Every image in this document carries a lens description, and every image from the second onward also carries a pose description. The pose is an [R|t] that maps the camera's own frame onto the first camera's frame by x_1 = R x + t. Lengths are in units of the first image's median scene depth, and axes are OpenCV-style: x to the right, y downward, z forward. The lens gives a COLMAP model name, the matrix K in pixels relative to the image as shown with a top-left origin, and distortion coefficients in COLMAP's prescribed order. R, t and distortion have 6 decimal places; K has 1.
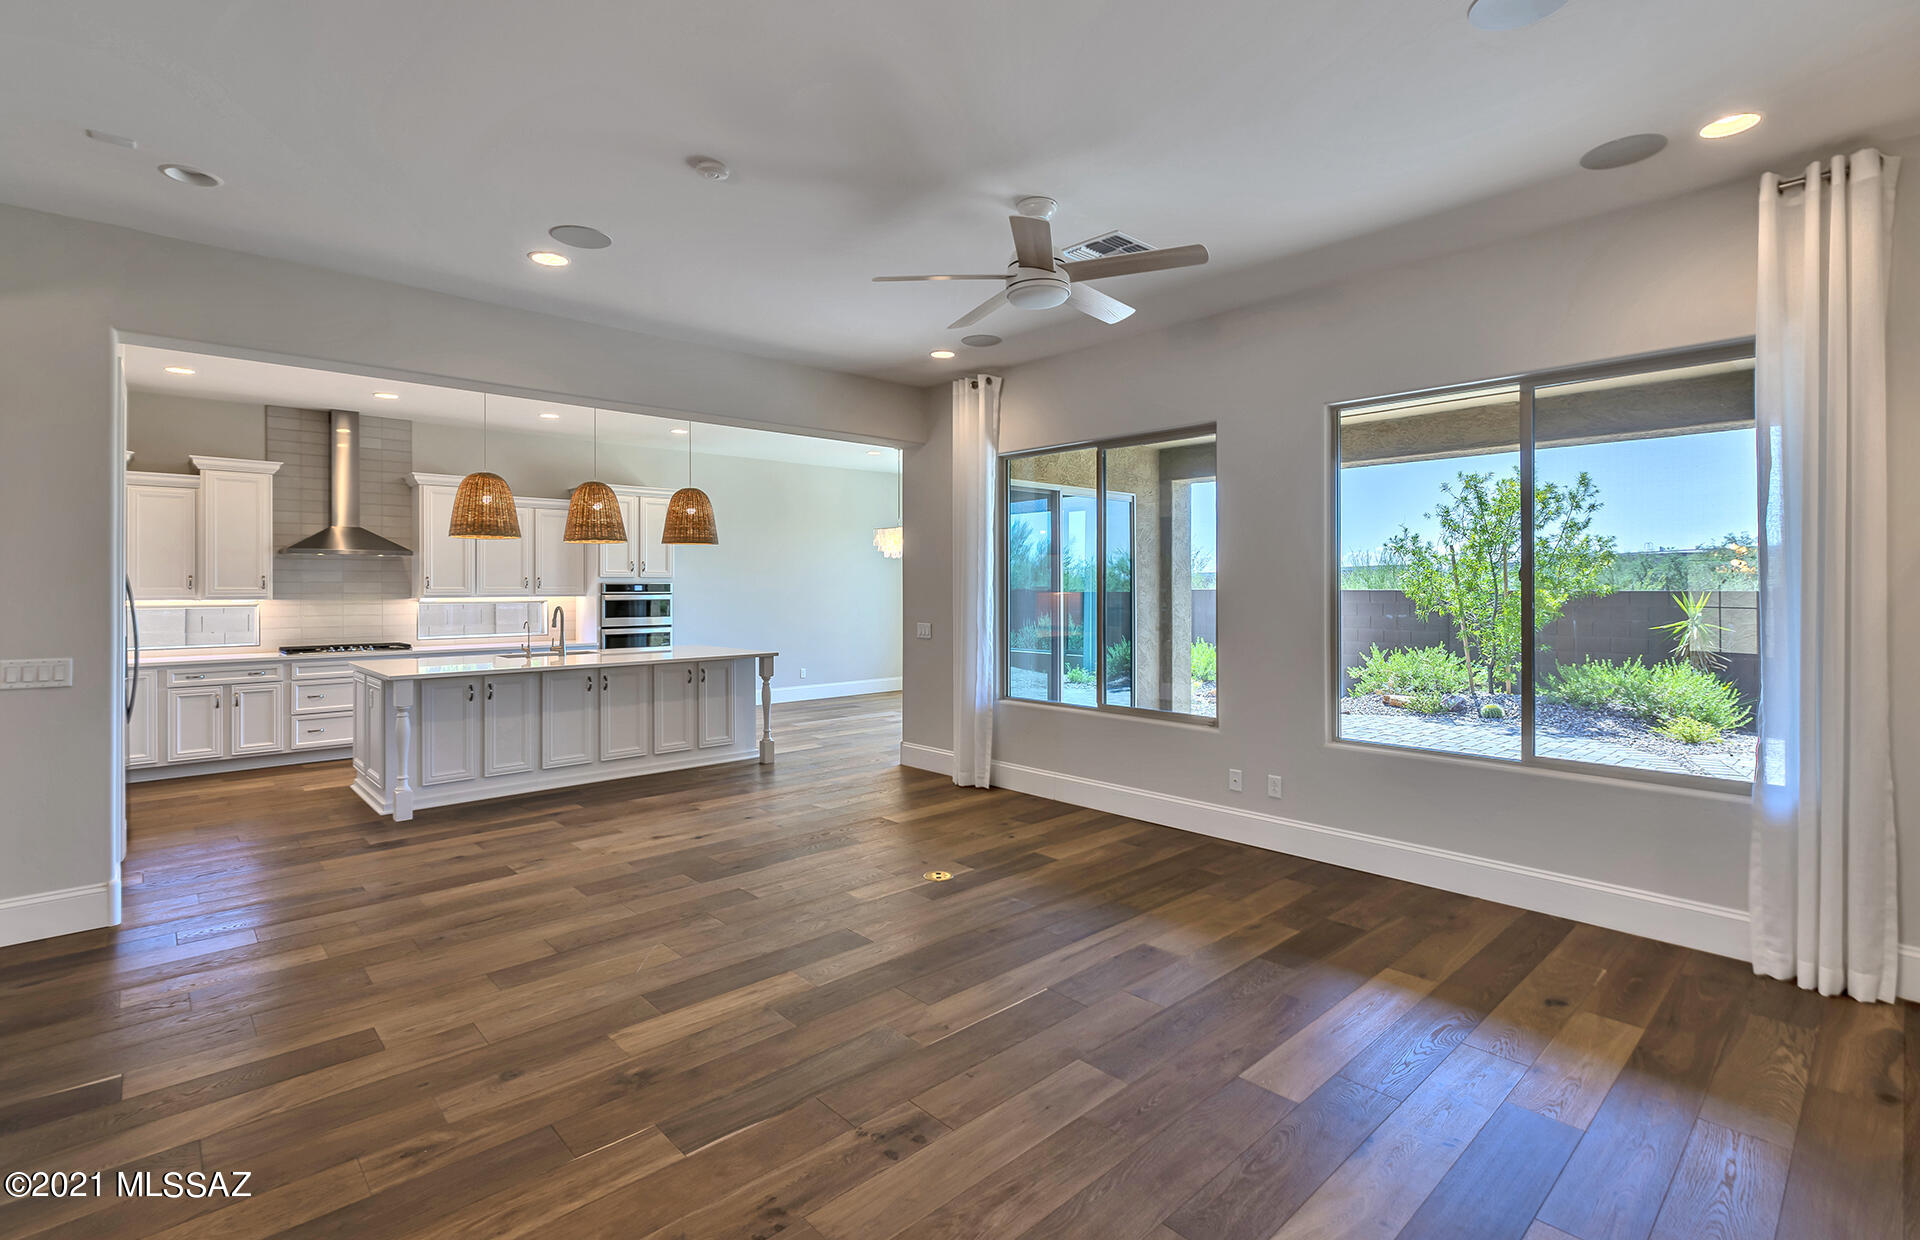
lens RADIAL K [[883.1, 0, 957.9], [0, 883.1, 603.8], [0, 0, 1]] dist [0.005218, -0.000079]
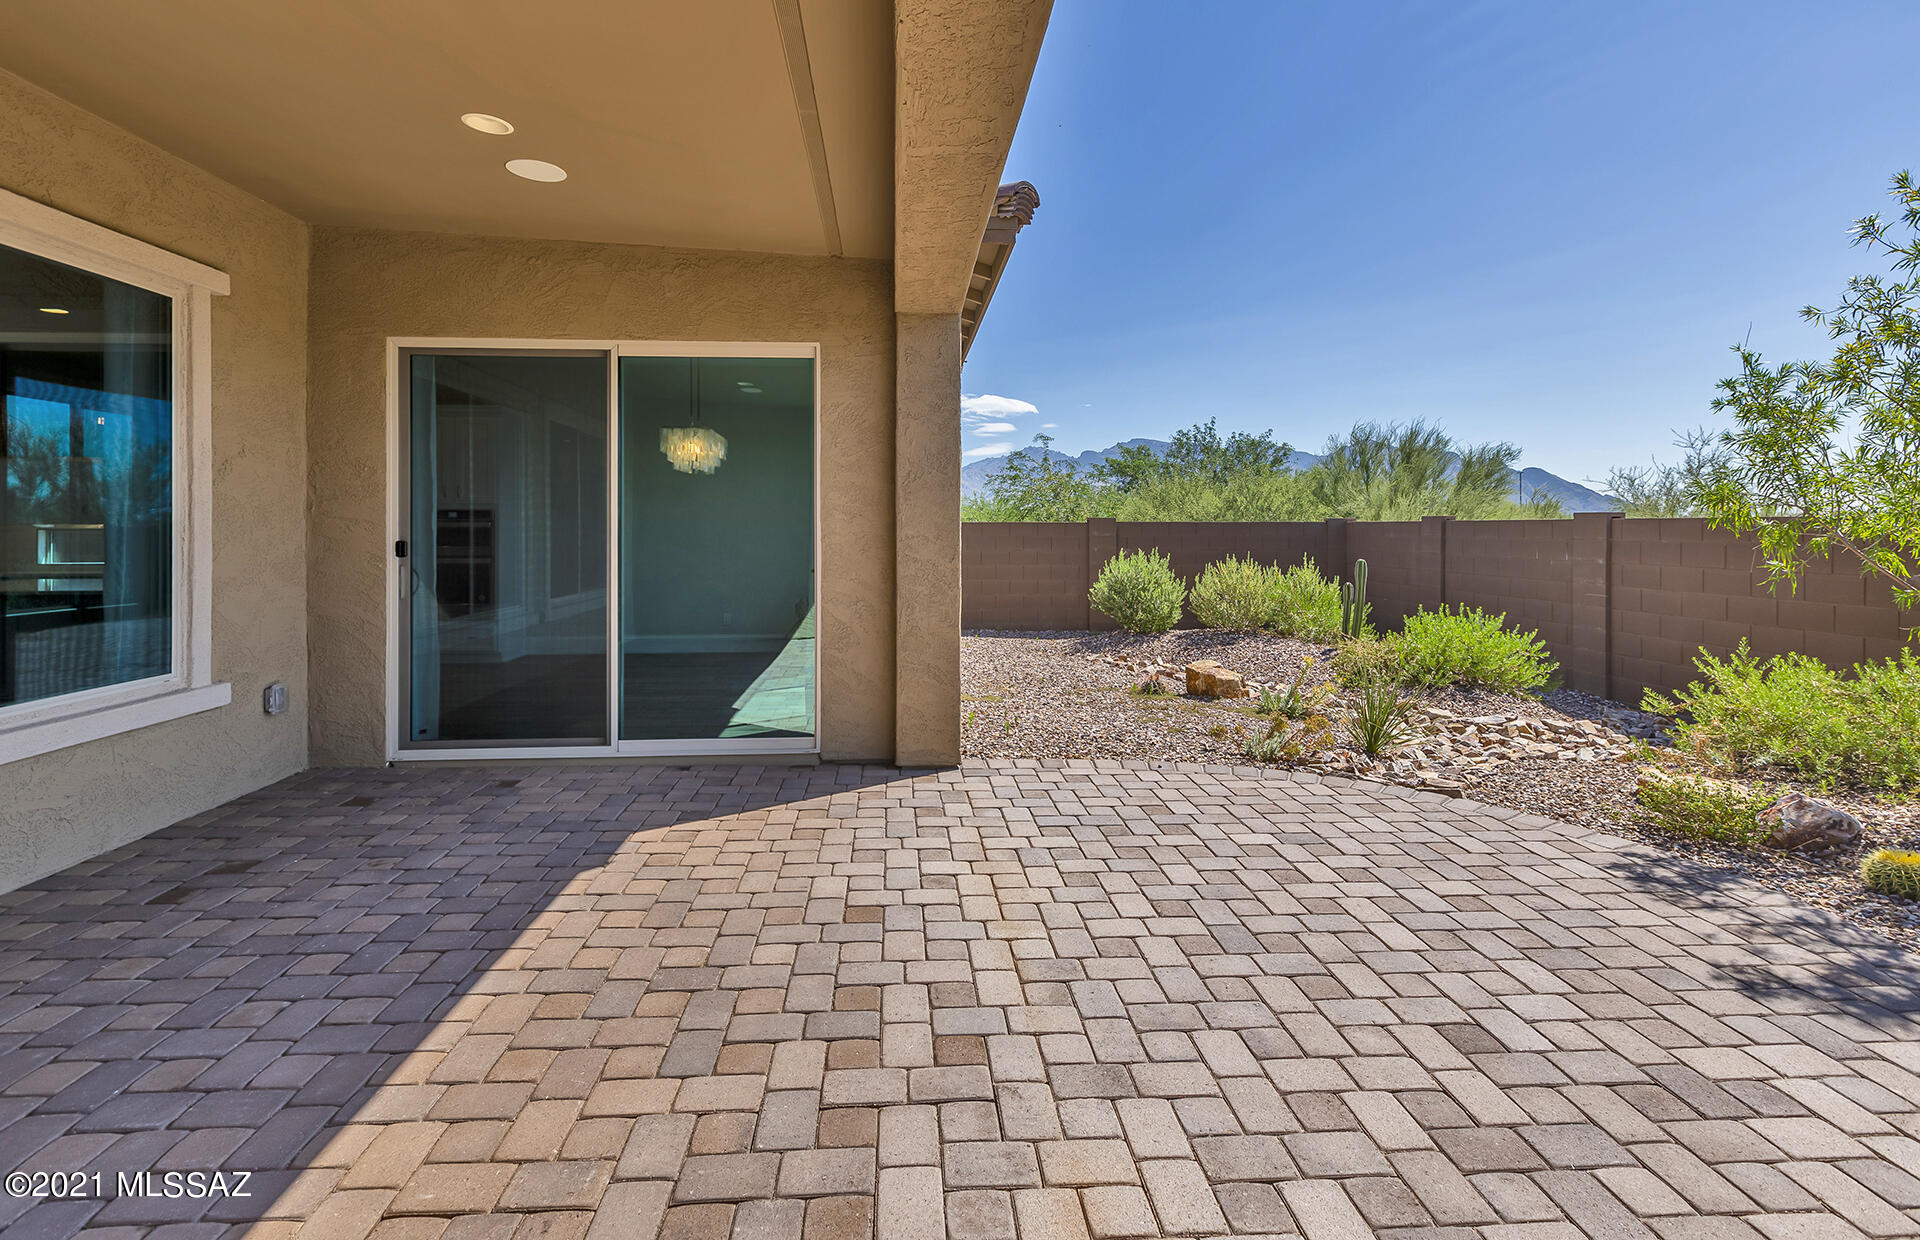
lens RADIAL K [[883.1, 0, 961.3], [0, 883.1, 530.1], [0, 0, 1]] dist [0.005218, -0.000079]
pose [[0.778582, 0.003380, -0.627533, 0.586949], [-0.010231, 0.999921, -0.007308, 0.000264], [0.627459, 0.012110, 0.778556, 0.571071]]
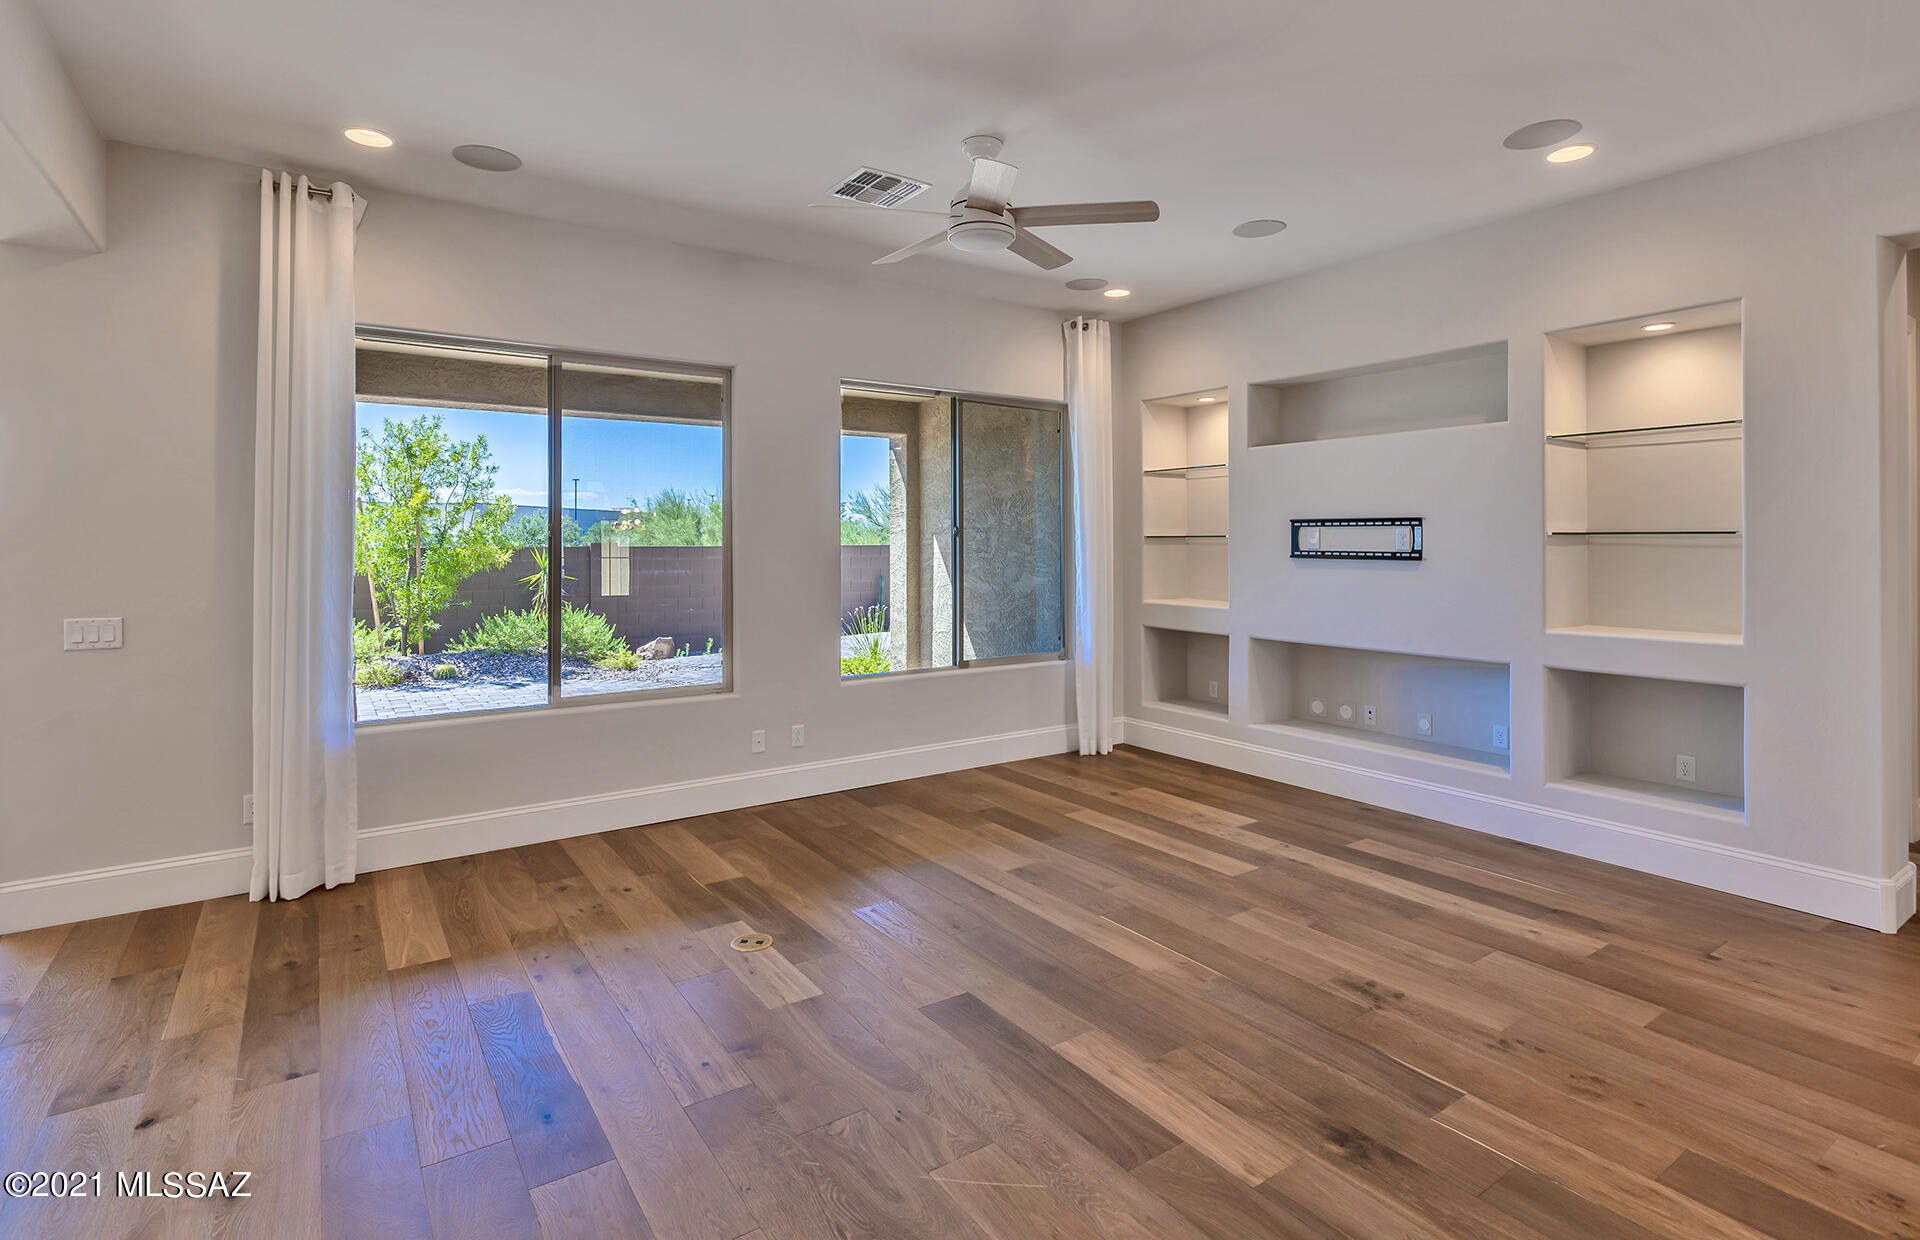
lens RADIAL K [[924.4, 0, 938.9], [0, 924.4, 549.7], [0, 0, 1]] dist [-0.004046, 0.000106]
pose [[0.151581, -0.005230, 0.988431, -0.350677], [0.019852, 0.999800, 0.002245, -0.004765], [-0.988246, 0.019282, 0.151654, 0.345387]]
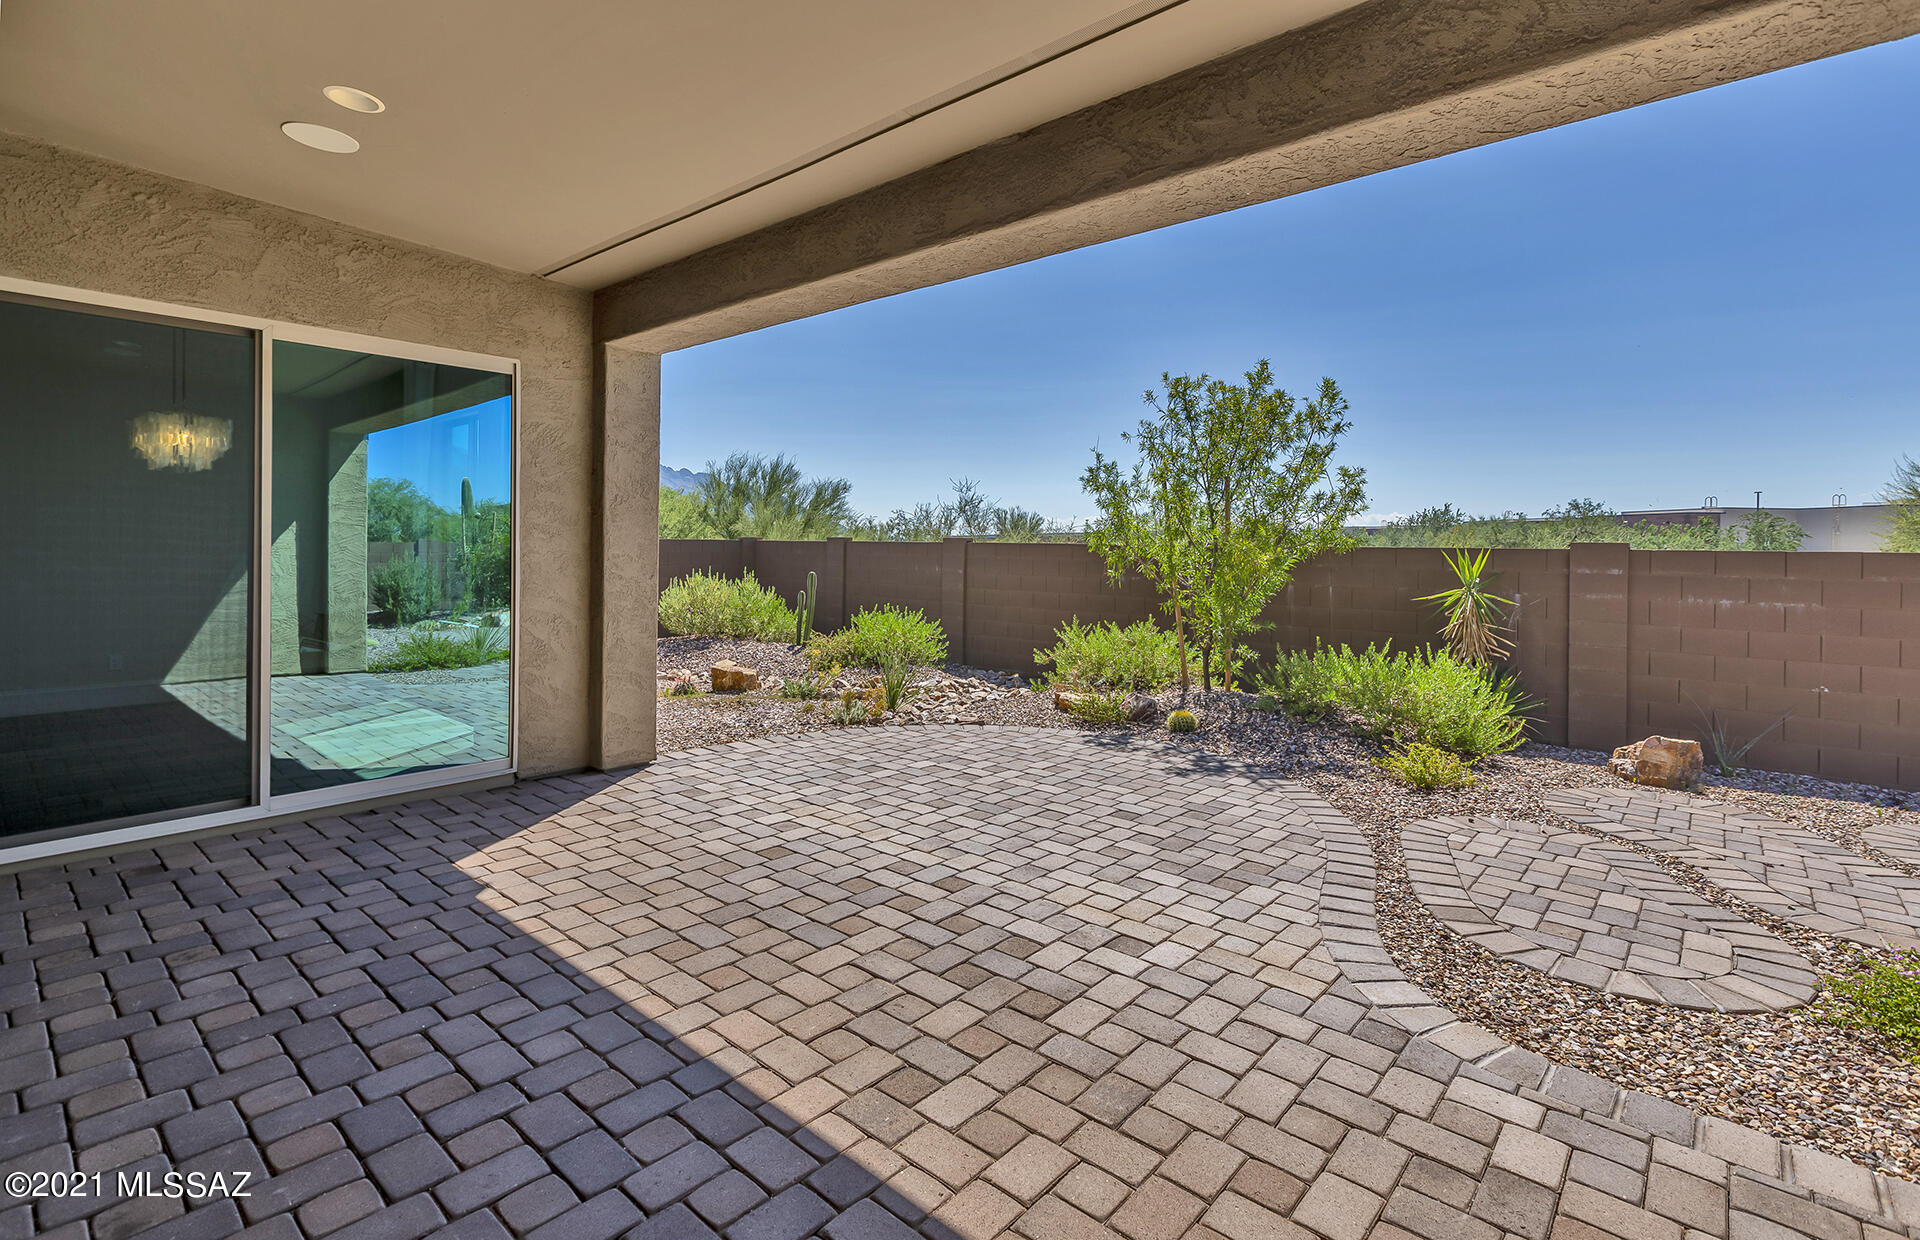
lens RADIAL K [[883.1, 0, 962.2], [0, 883.1, 550.3], [0, 0, 1]] dist [0.005218, -0.000079]
pose [[0.994147, 0.013908, 0.107141, 0.392946], [-0.012939, 0.999869, -0.009729, 0.000045], [-0.107262, 0.008286, 0.994196, 0.375850]]
